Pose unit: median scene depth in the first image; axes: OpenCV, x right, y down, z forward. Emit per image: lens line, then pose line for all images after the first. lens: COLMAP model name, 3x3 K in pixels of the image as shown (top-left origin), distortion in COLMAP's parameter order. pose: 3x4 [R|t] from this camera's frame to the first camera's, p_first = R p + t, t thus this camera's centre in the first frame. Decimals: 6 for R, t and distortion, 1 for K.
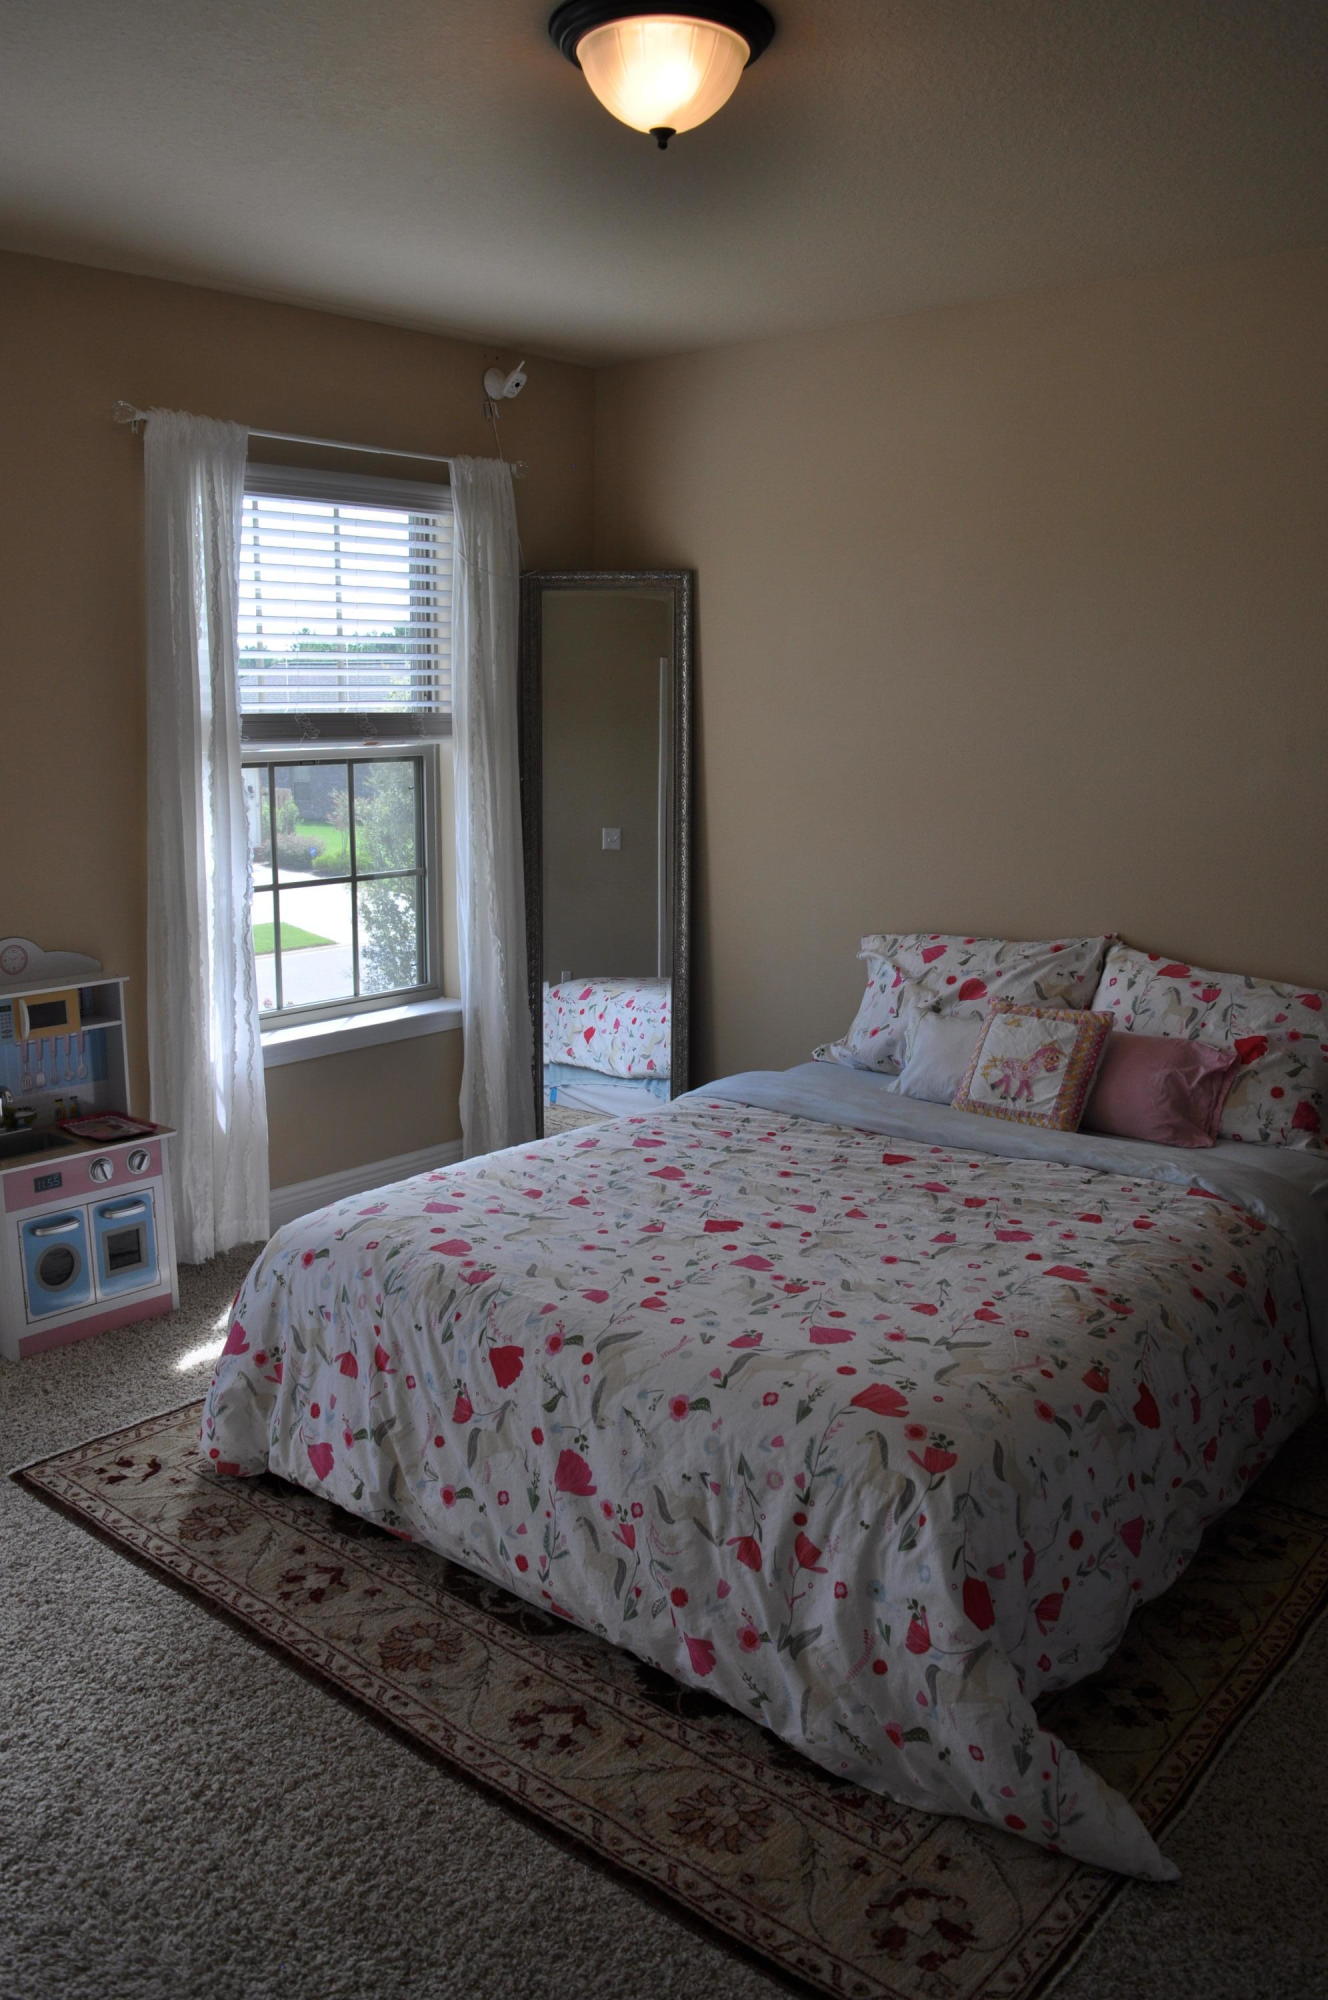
lens RADIAL K [[1587.2, 0, 664.9], [0, 1587.2, 997.3], [0, 0, 1]] dist [-0.085578, 0.006426]
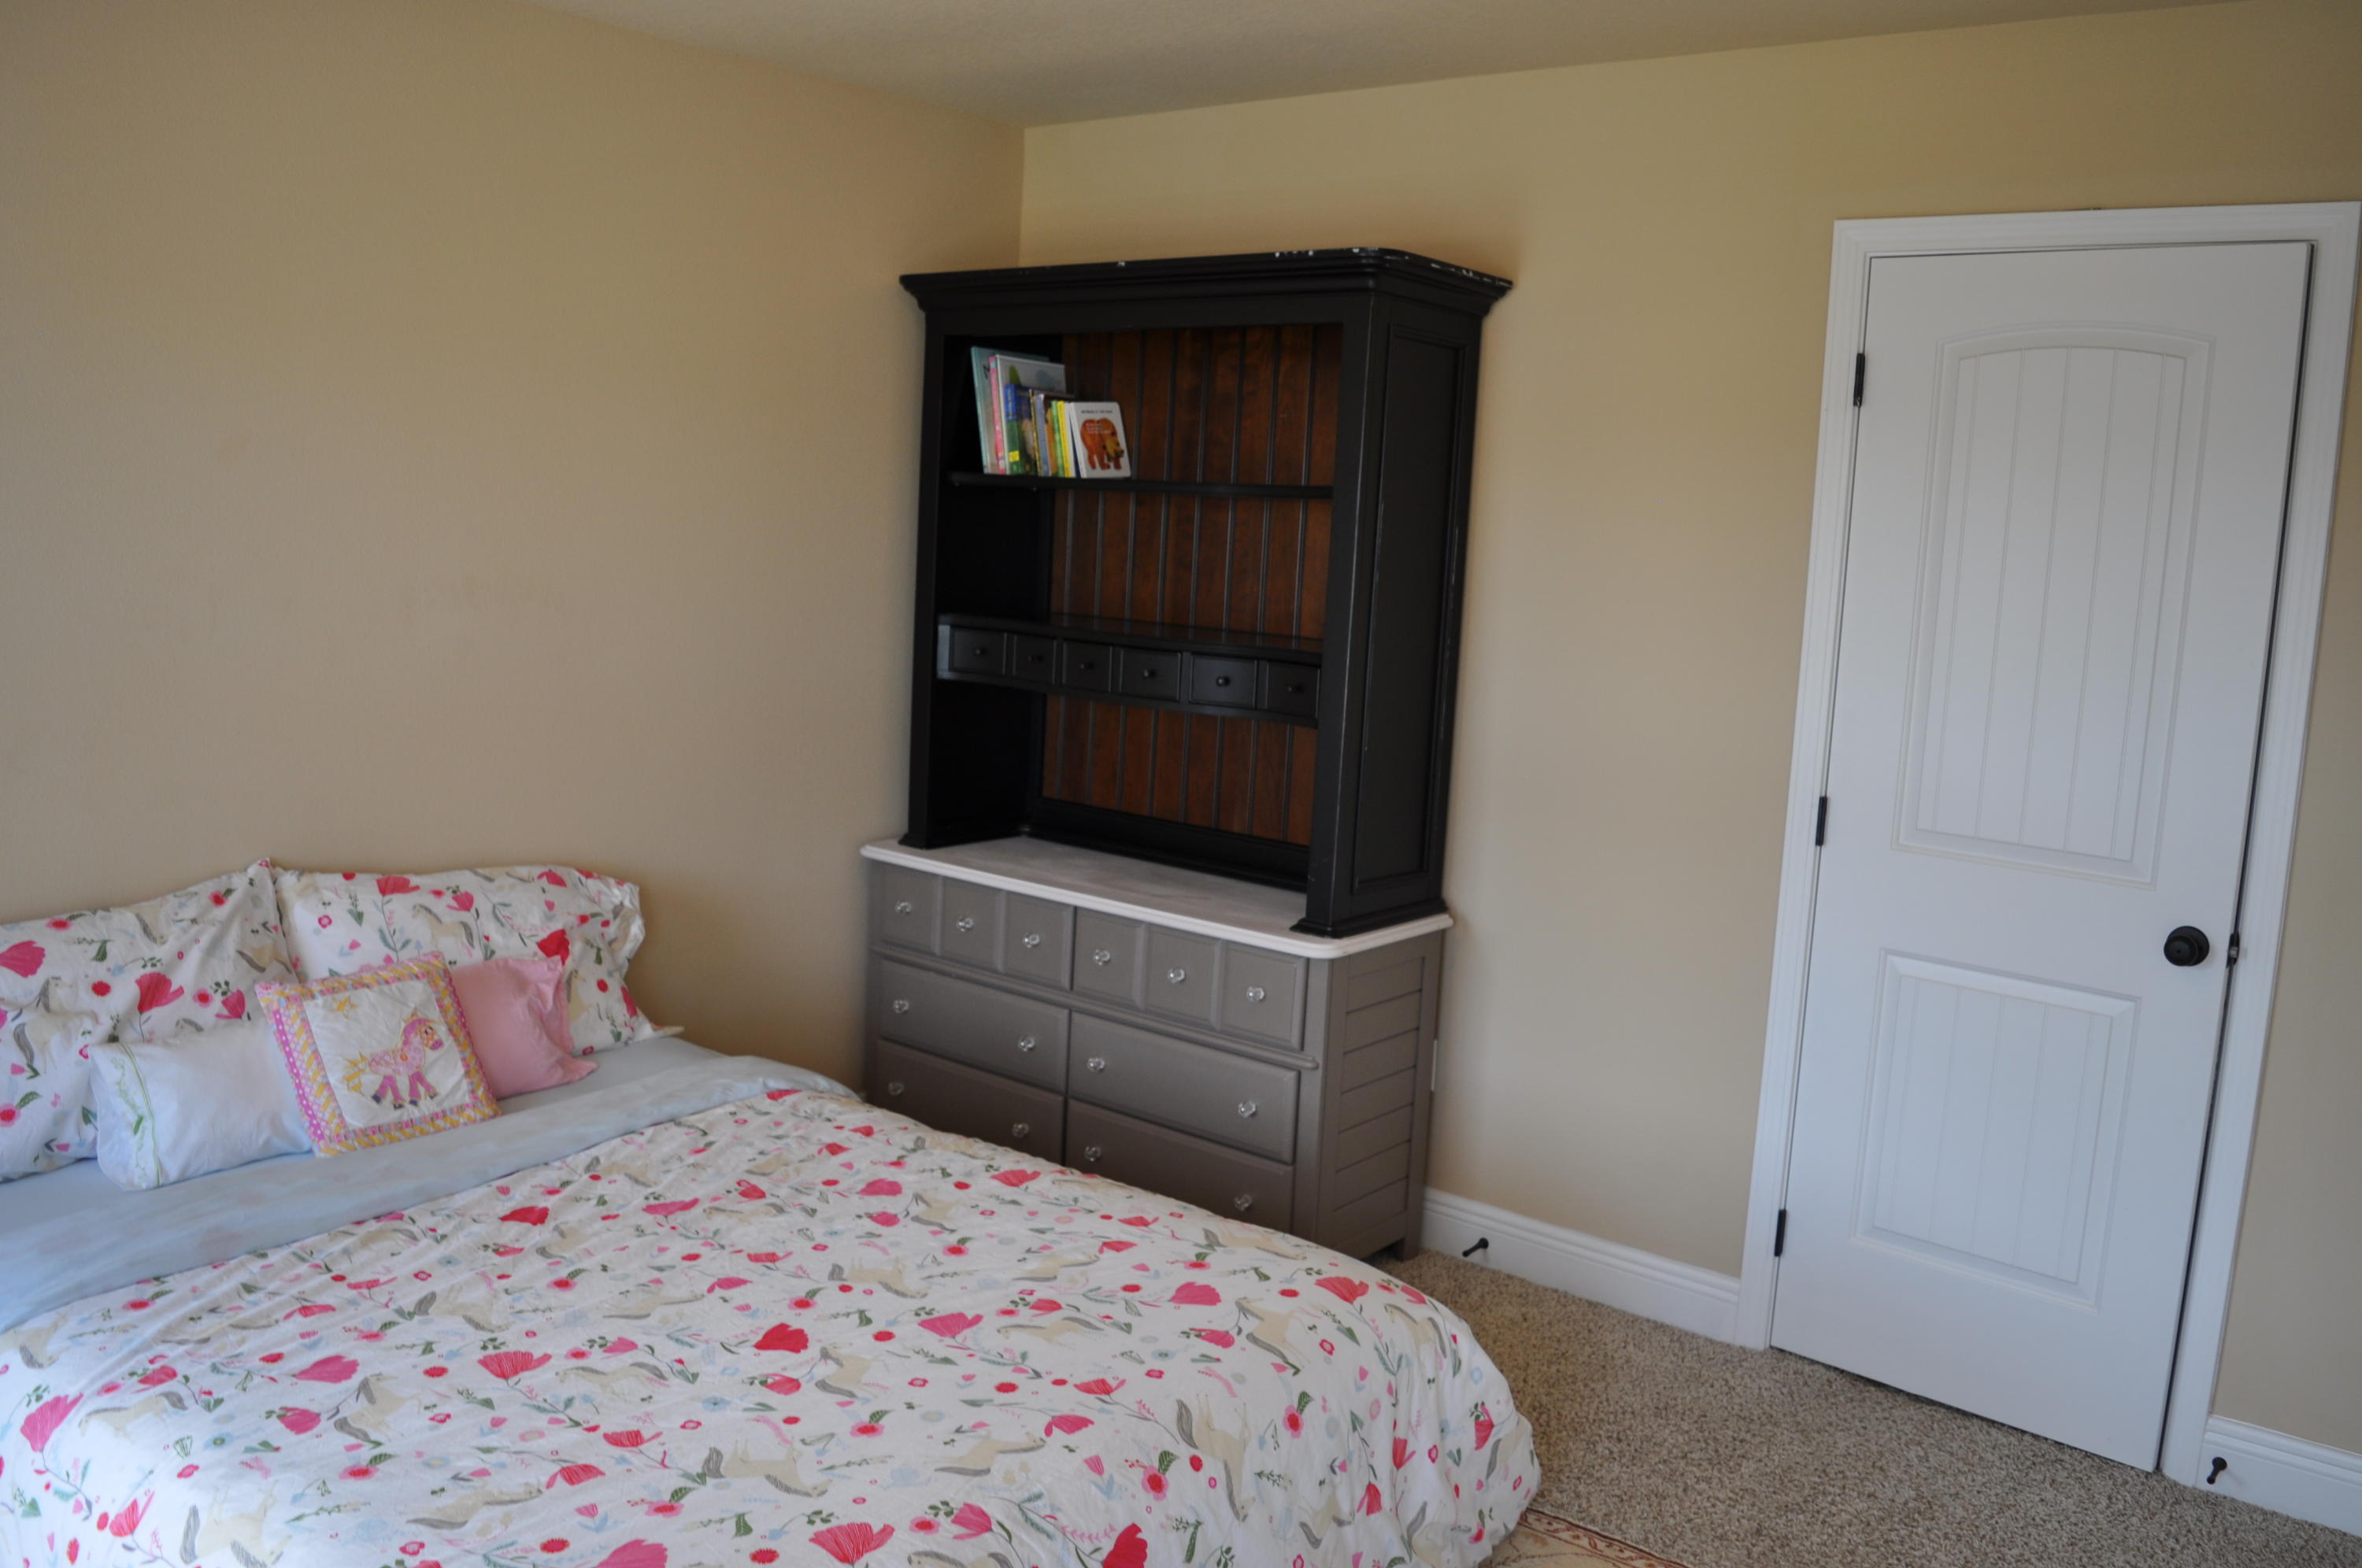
lens RADIAL K [[1874.2, 0, 1180.7], [0, 1874.2, 786.4], [0, 0, 1]] dist [-0.085578, 0.006426]
pose [[-0.049055, -0.155070, 0.986685, -0.686987], [0.146135, 0.976129, 0.160677, -0.182628], [-0.988048, 0.152071, -0.025223, 0.767113]]
